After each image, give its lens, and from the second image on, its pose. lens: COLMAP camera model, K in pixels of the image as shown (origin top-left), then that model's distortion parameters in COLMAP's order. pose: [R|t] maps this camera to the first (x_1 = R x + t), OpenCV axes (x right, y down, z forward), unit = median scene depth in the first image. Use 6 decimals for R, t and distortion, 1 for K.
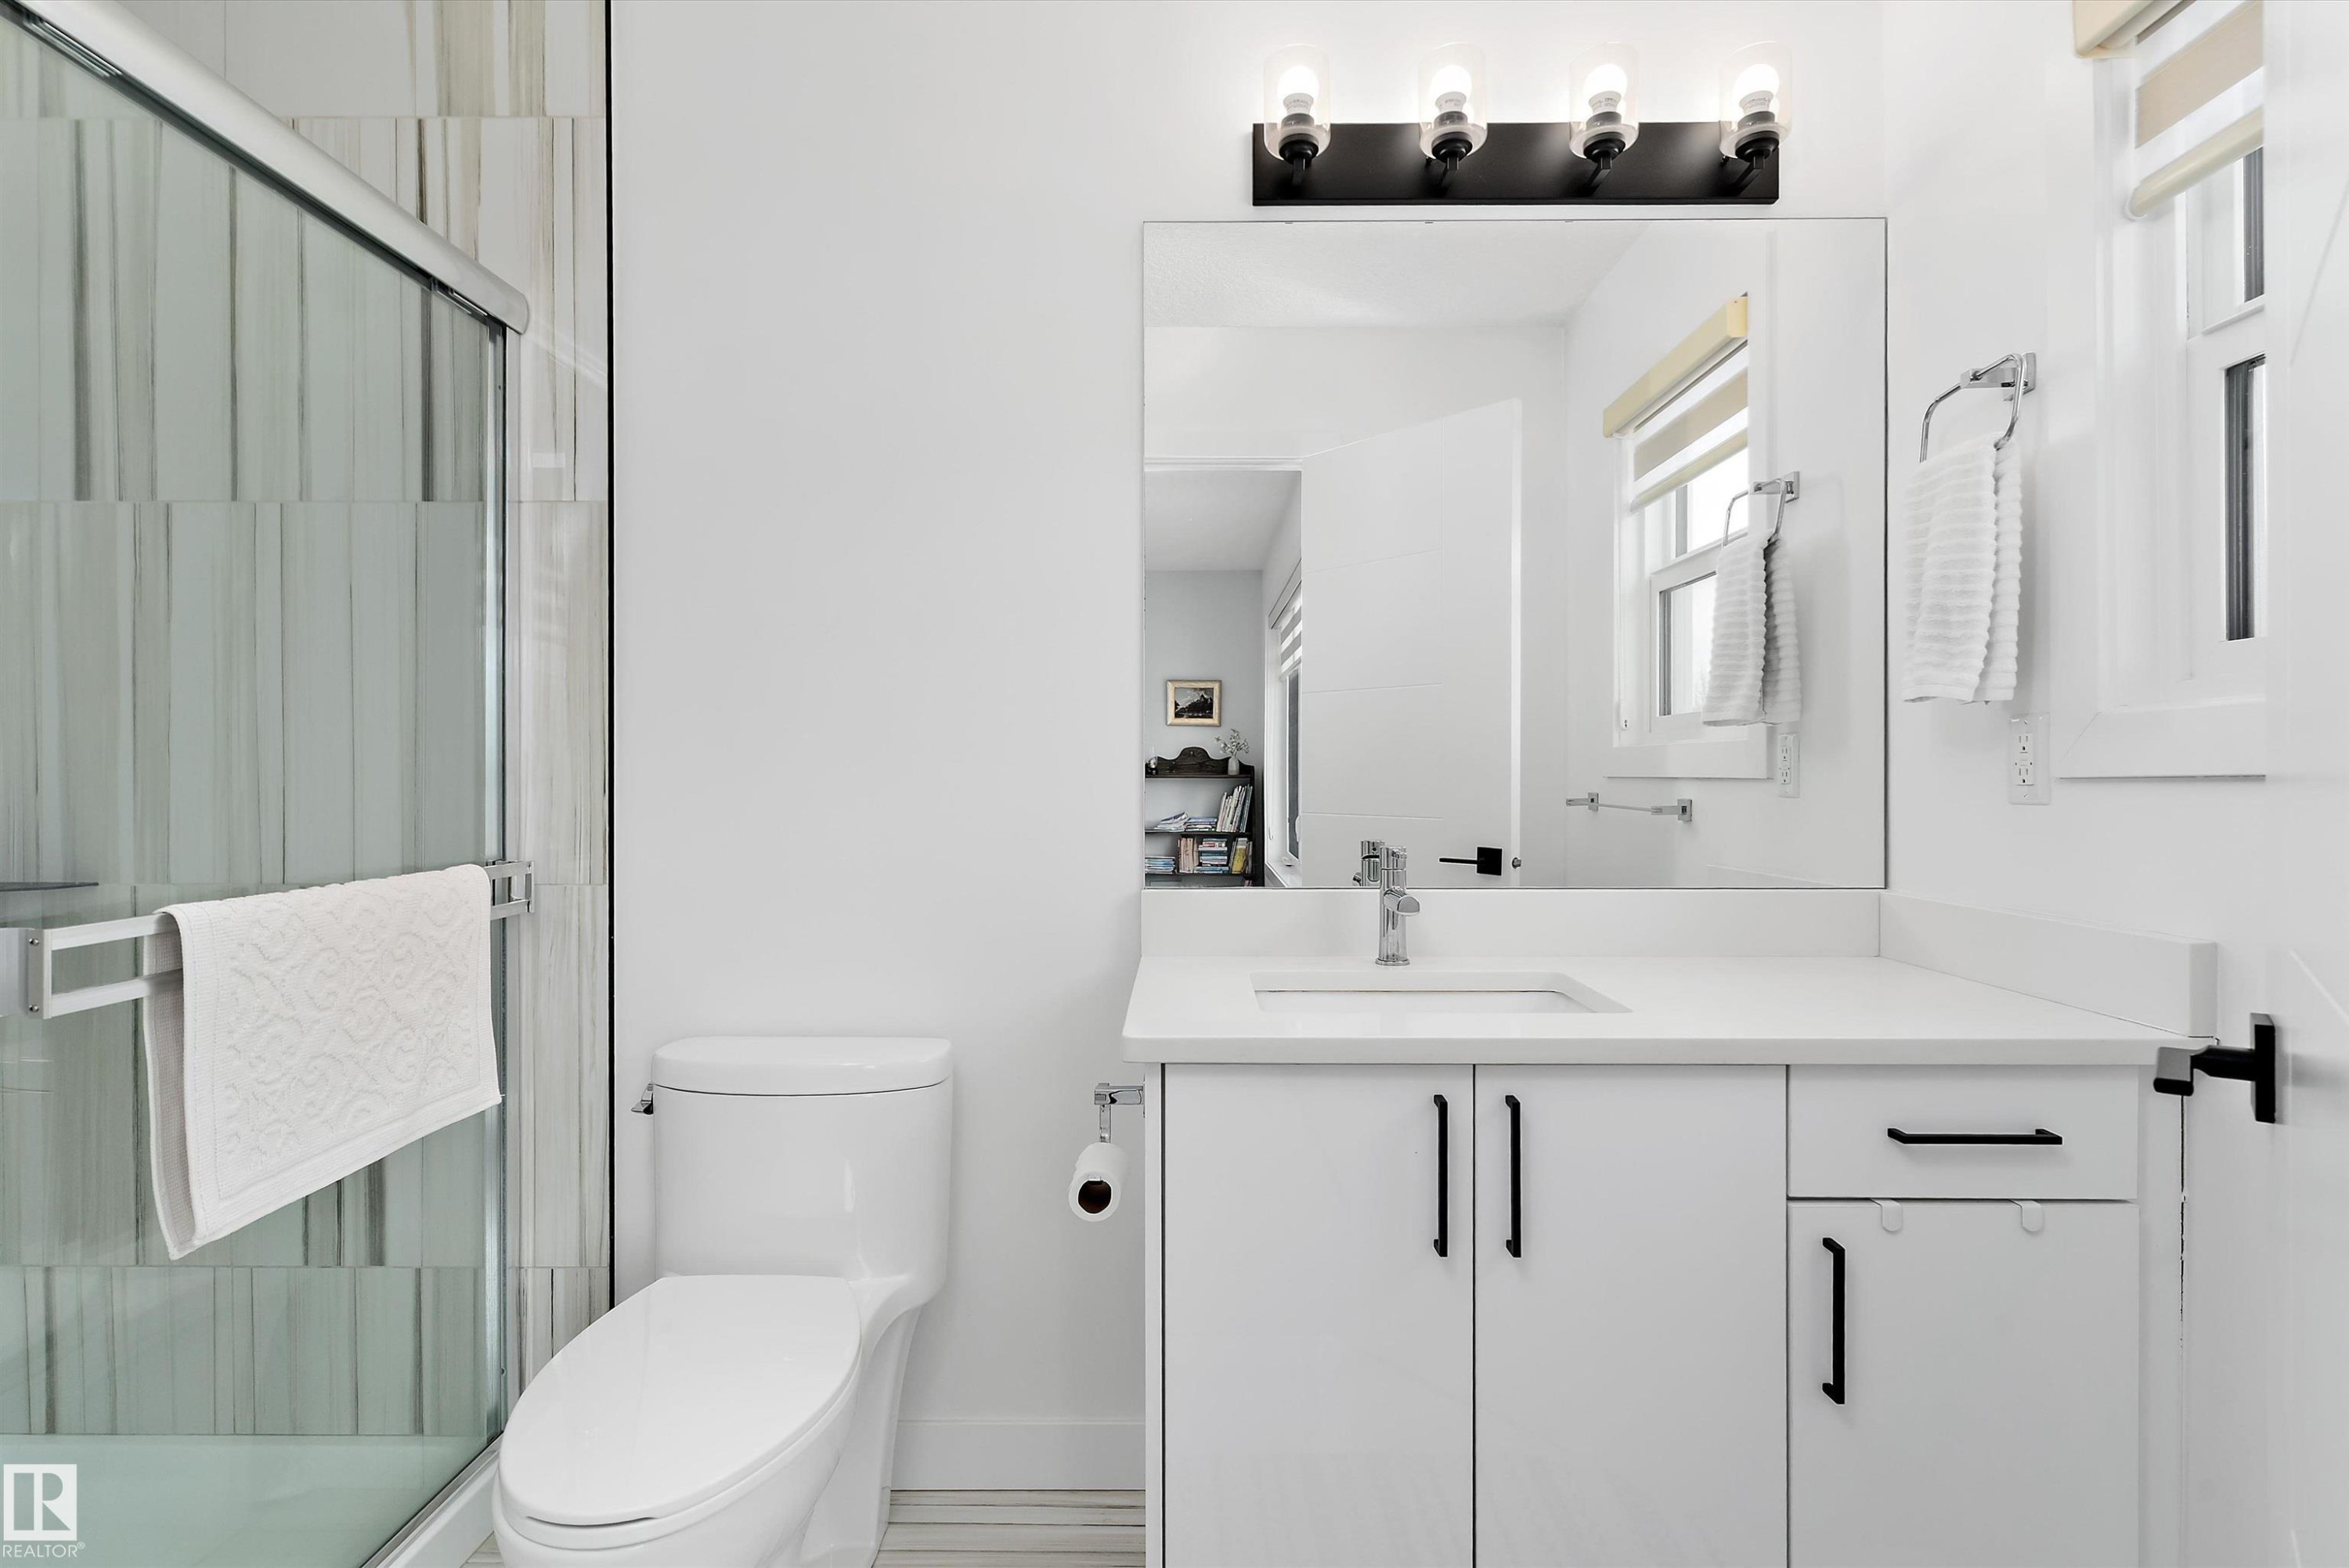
lens RADIAL K [[1115.1, 0, 1176.8], [0, 1115.1, 783.5], [0, 0, 1]] dist [-0.001027, -0.000131]
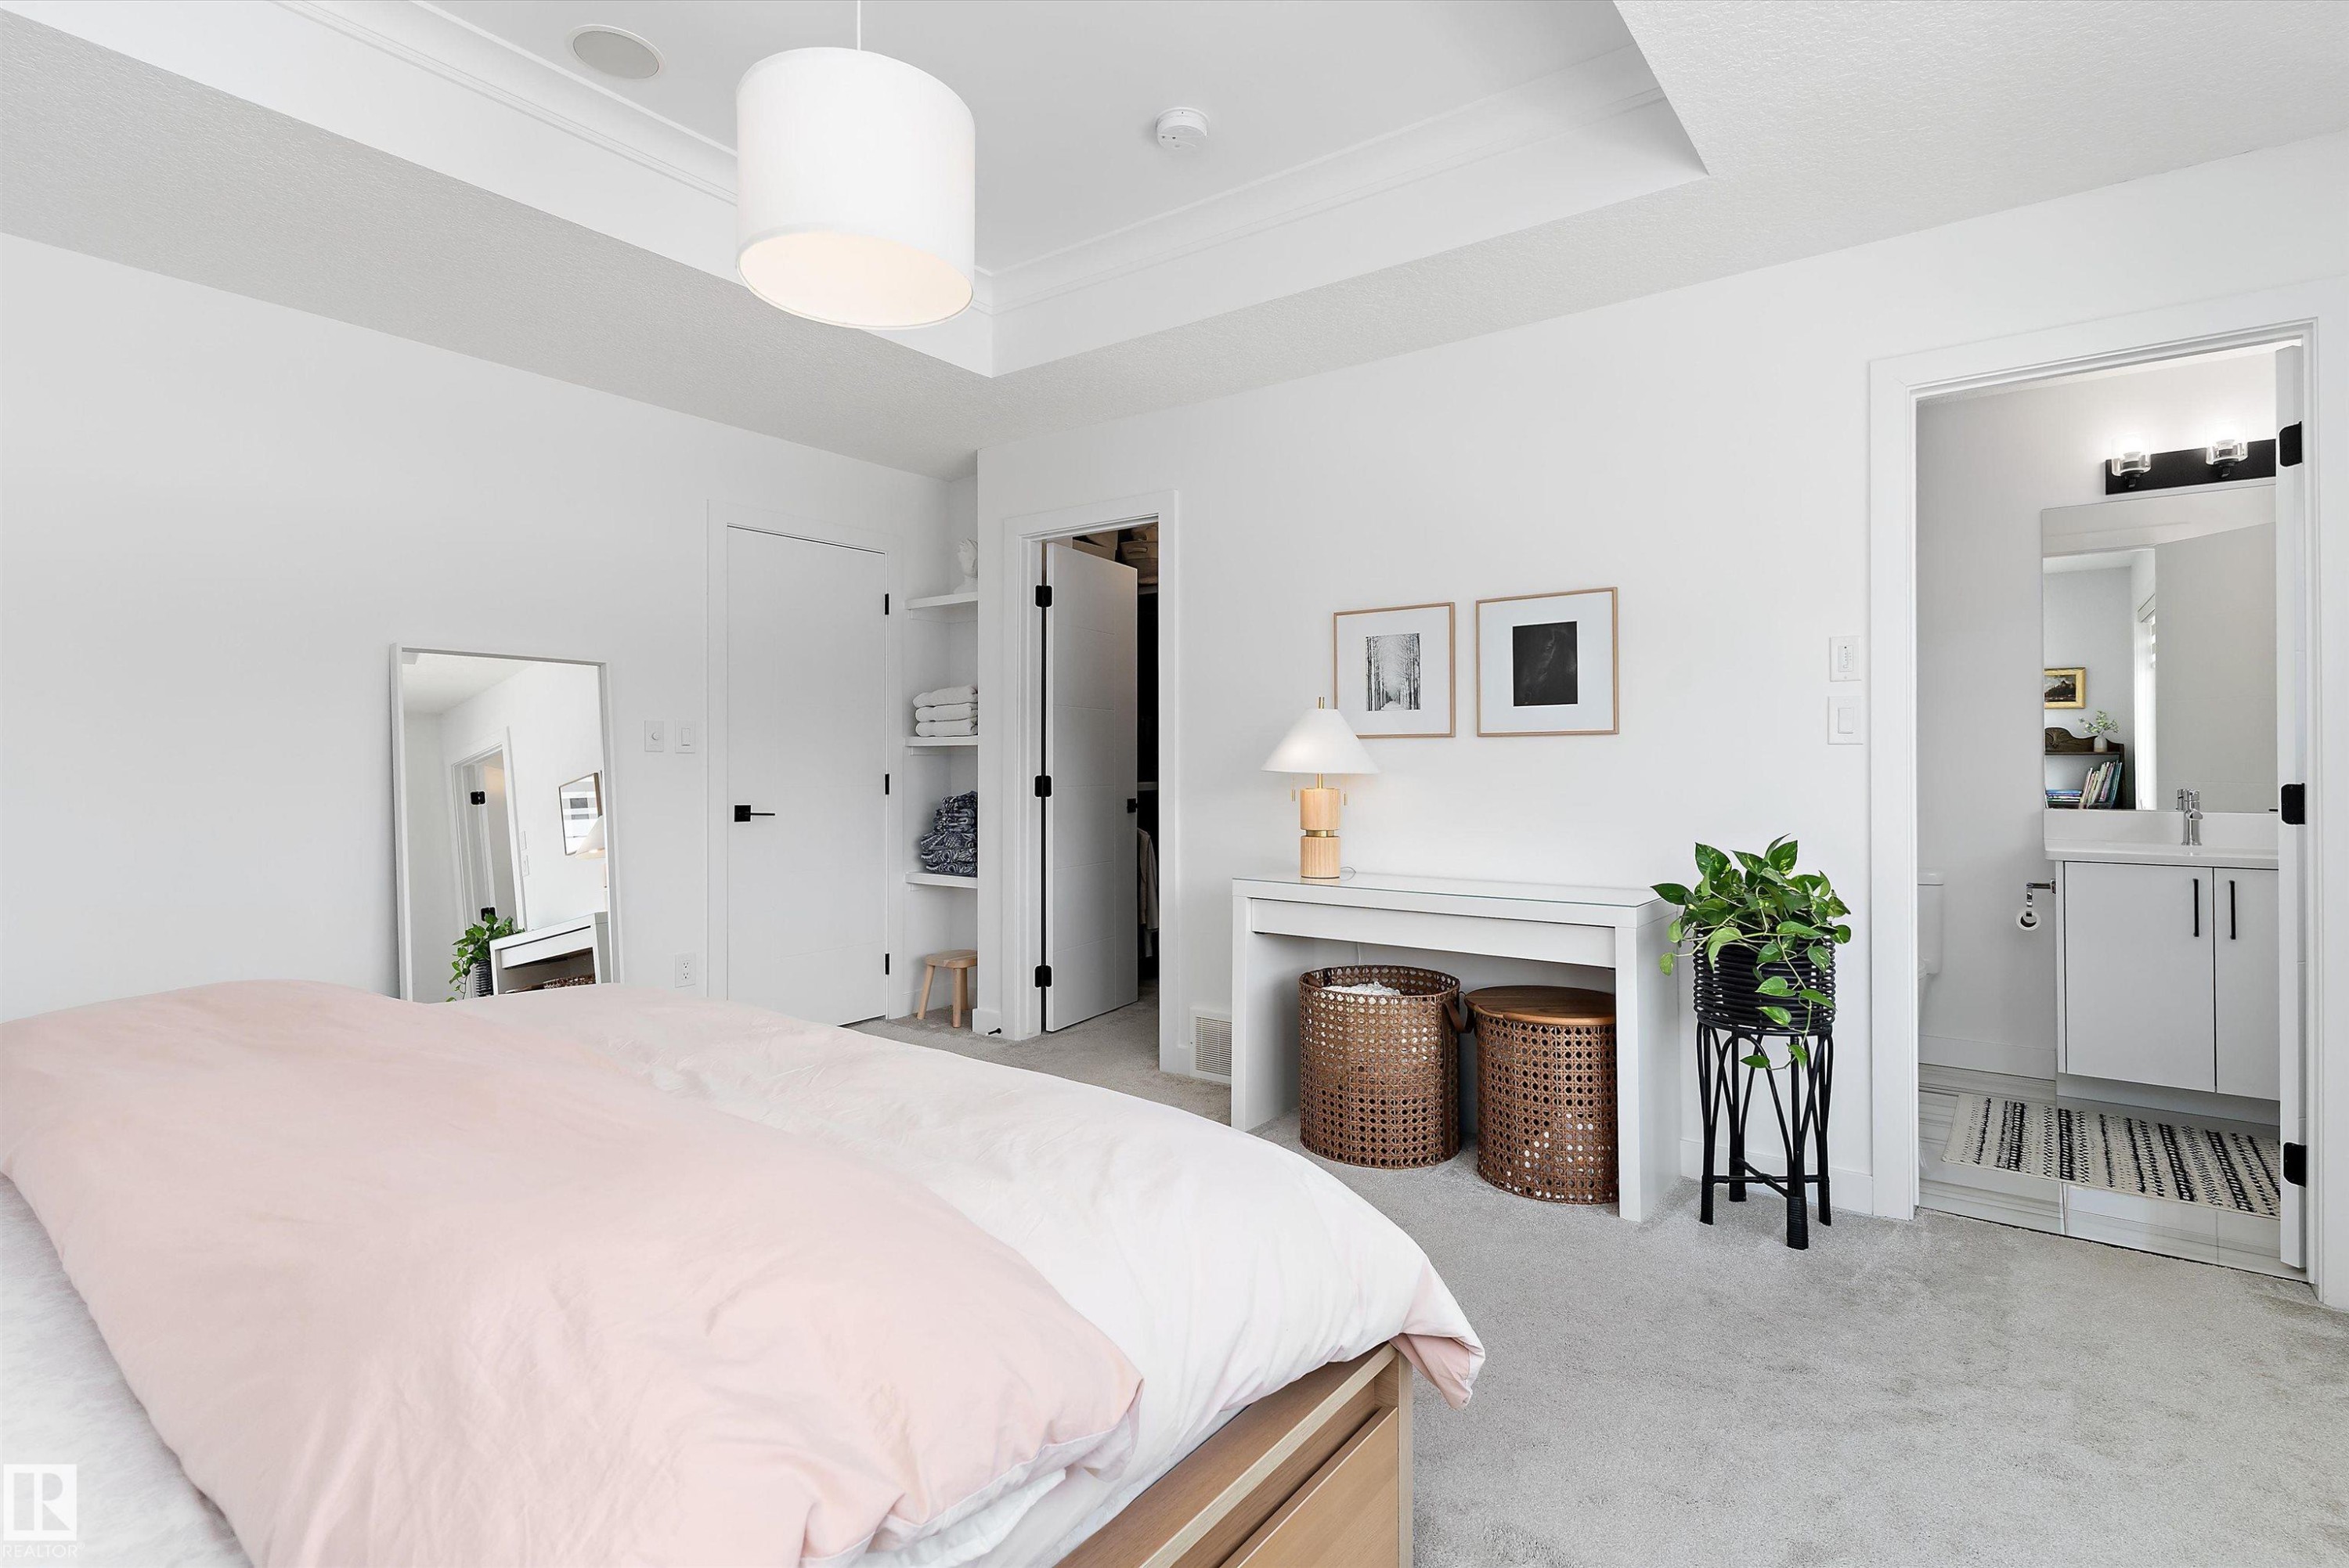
lens RADIAL K [[1115.1, 0, 1180.1], [0, 1115.1, 763.7], [0, 0, 1]] dist [-0.001027, -0.000131]
pose [[0.801107, -0.005451, -0.598496, -0.020068], [0.006704, 0.999978, -0.000135, -0.001985], [0.598484, -0.003904, 0.801126, -0.458584]]
